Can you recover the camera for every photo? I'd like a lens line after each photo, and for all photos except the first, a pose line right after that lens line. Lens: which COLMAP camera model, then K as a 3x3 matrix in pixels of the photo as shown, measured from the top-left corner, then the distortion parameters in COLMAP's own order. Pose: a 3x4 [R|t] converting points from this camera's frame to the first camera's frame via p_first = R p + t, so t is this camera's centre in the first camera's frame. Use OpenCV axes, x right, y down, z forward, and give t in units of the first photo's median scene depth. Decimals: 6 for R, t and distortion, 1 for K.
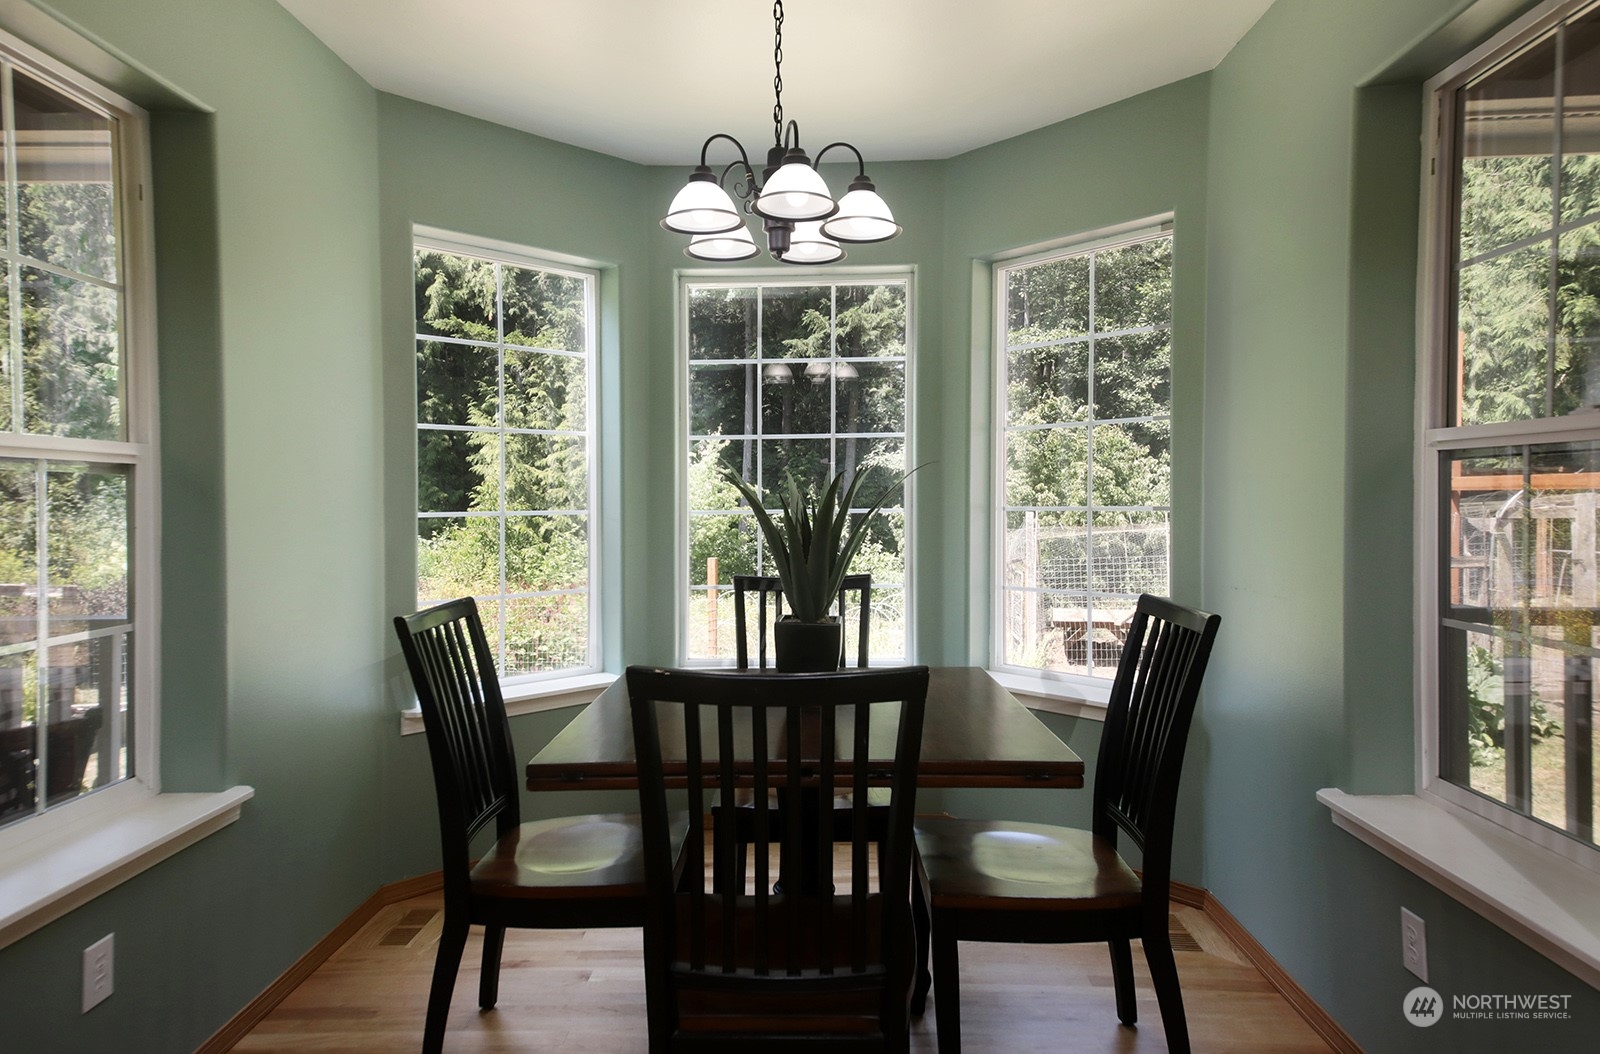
lens RADIAL K [[991.5, 0, 804.5], [0, 991.5, 517.8], [0, 0, 1]] dist [0.002956, 0.000492]
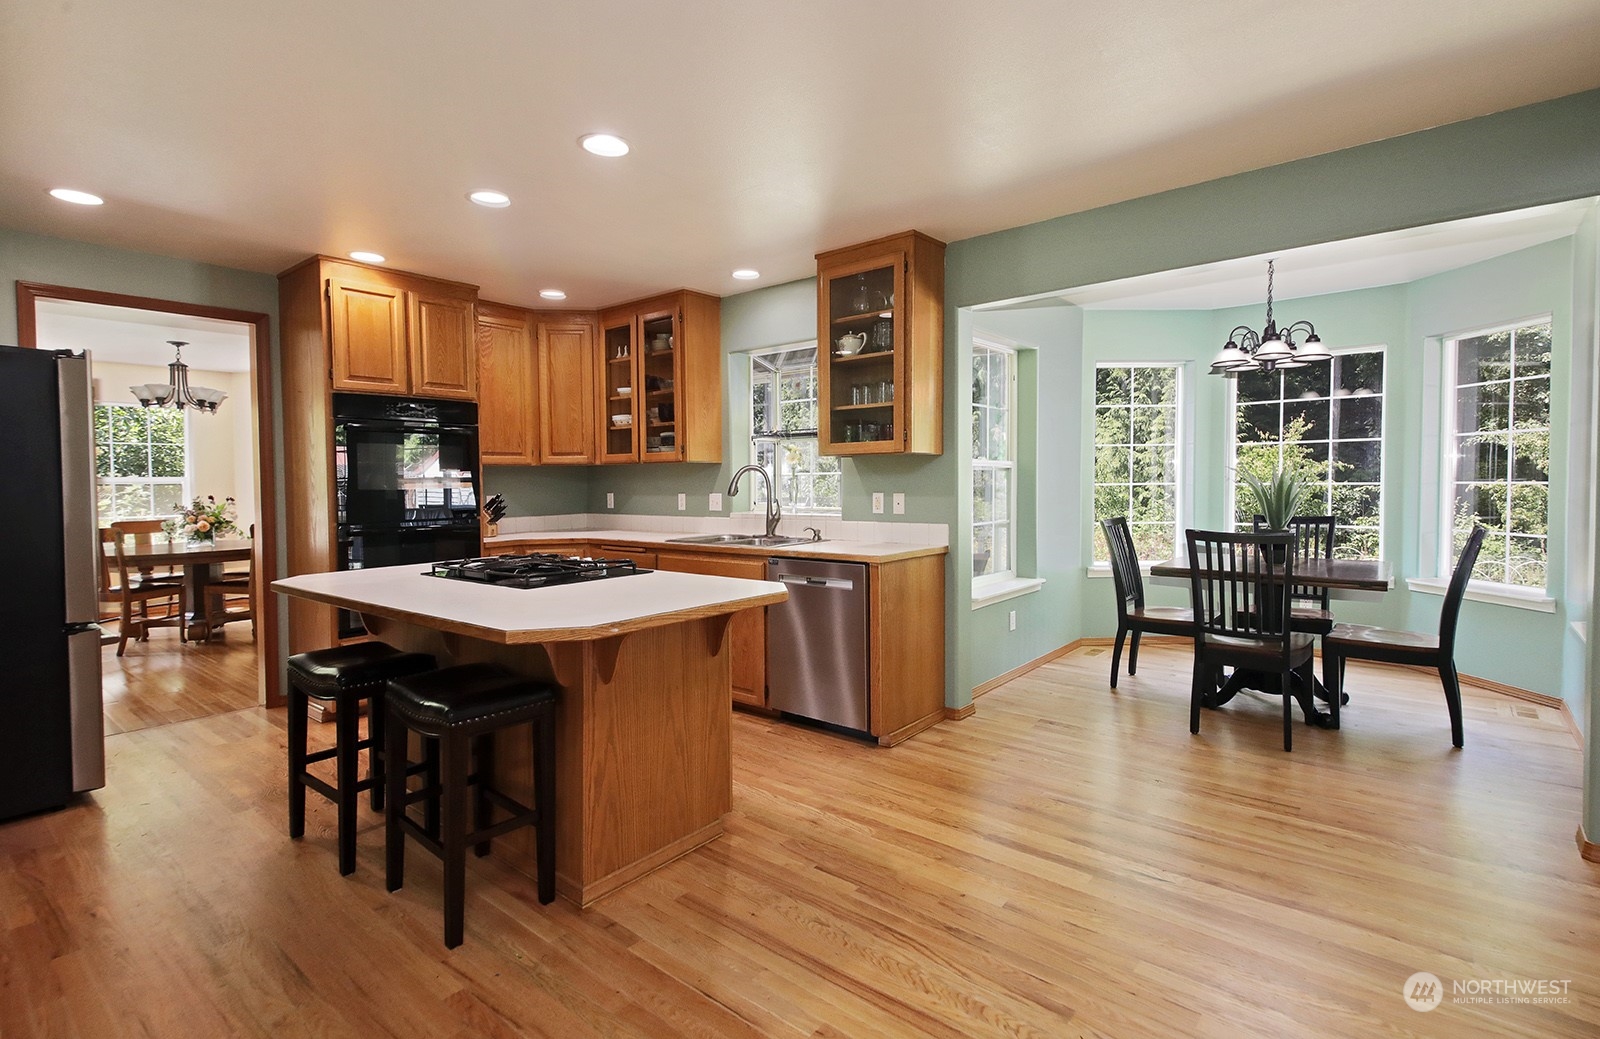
lens RADIAL K [[767.6, 0, 804.5], [0, 767.6, 506.7], [0, 0, 1]] dist [0.033825, -0.001645]
pose [[0.786479, 0.021810, -0.617232, 0.032019], [-0.007454, 0.999639, 0.025825, 0.000883], [0.617572, -0.015710, 0.786358, -0.139309]]
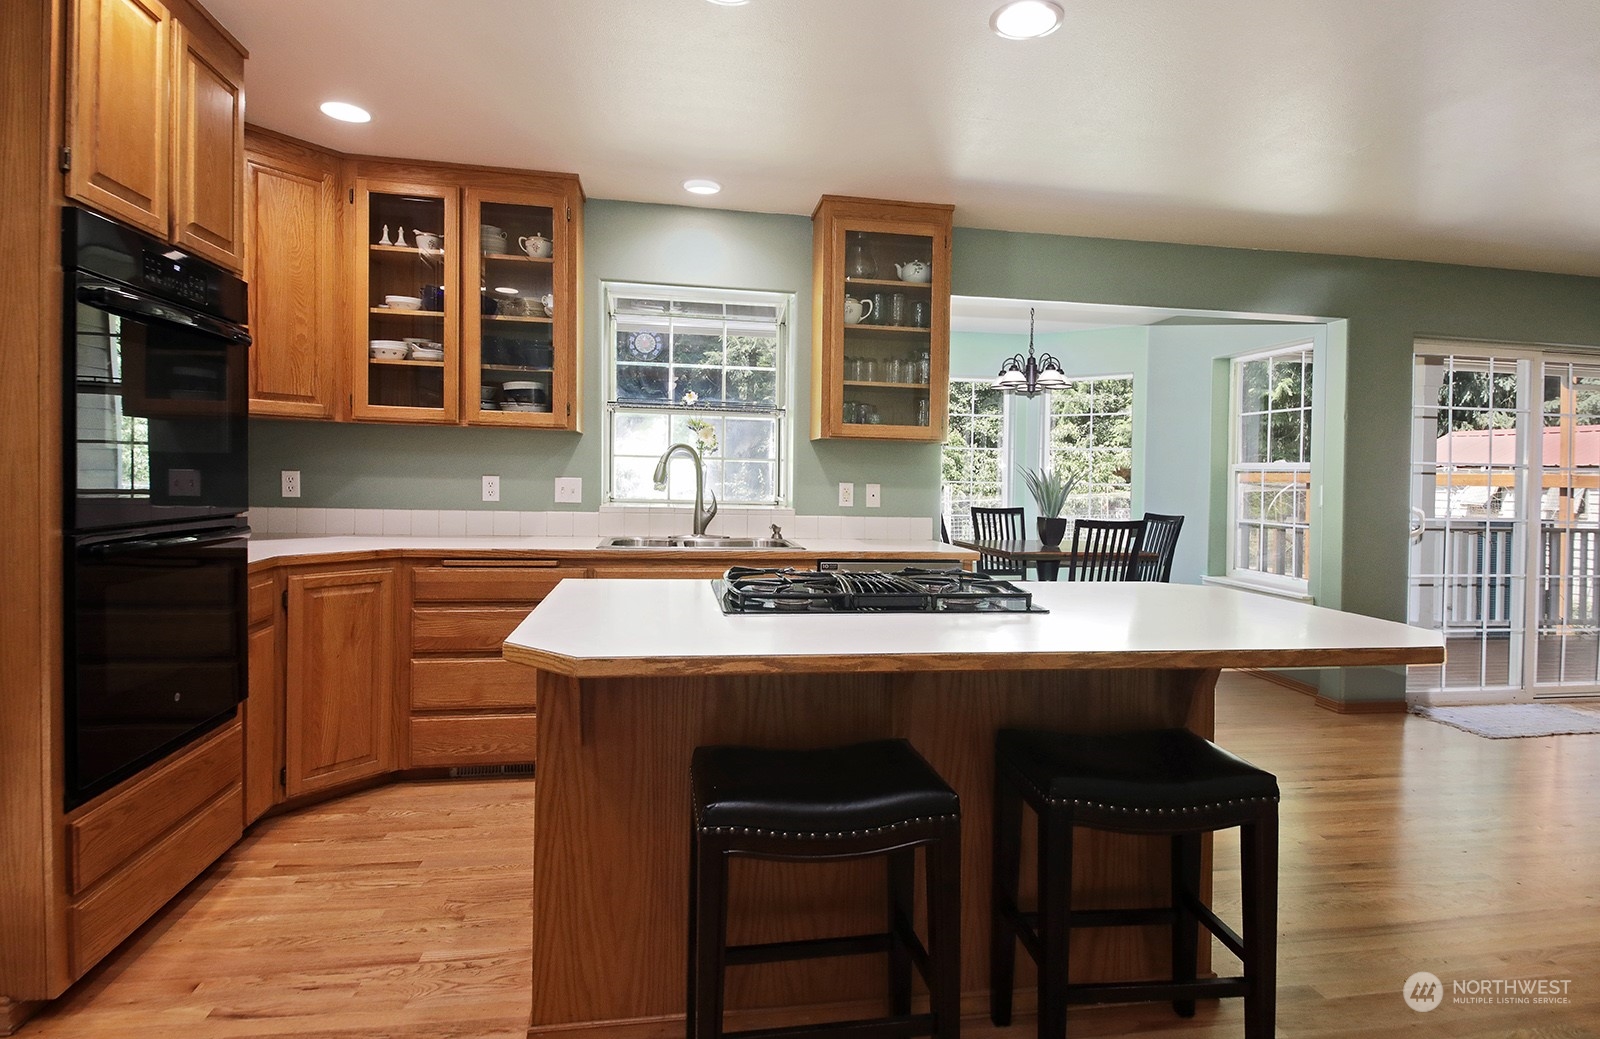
lens RADIAL K [[860.7, 0, 834.2], [0, 860.7, 480.7], [0, 0, 1]] dist [0.004699, -0.000101]
pose [[0.977623, 0.034325, 0.207546, -0.134273], [-0.031877, 0.999377, -0.015131, 0.005259], [-0.207936, 0.008176, 0.978108, -0.162679]]
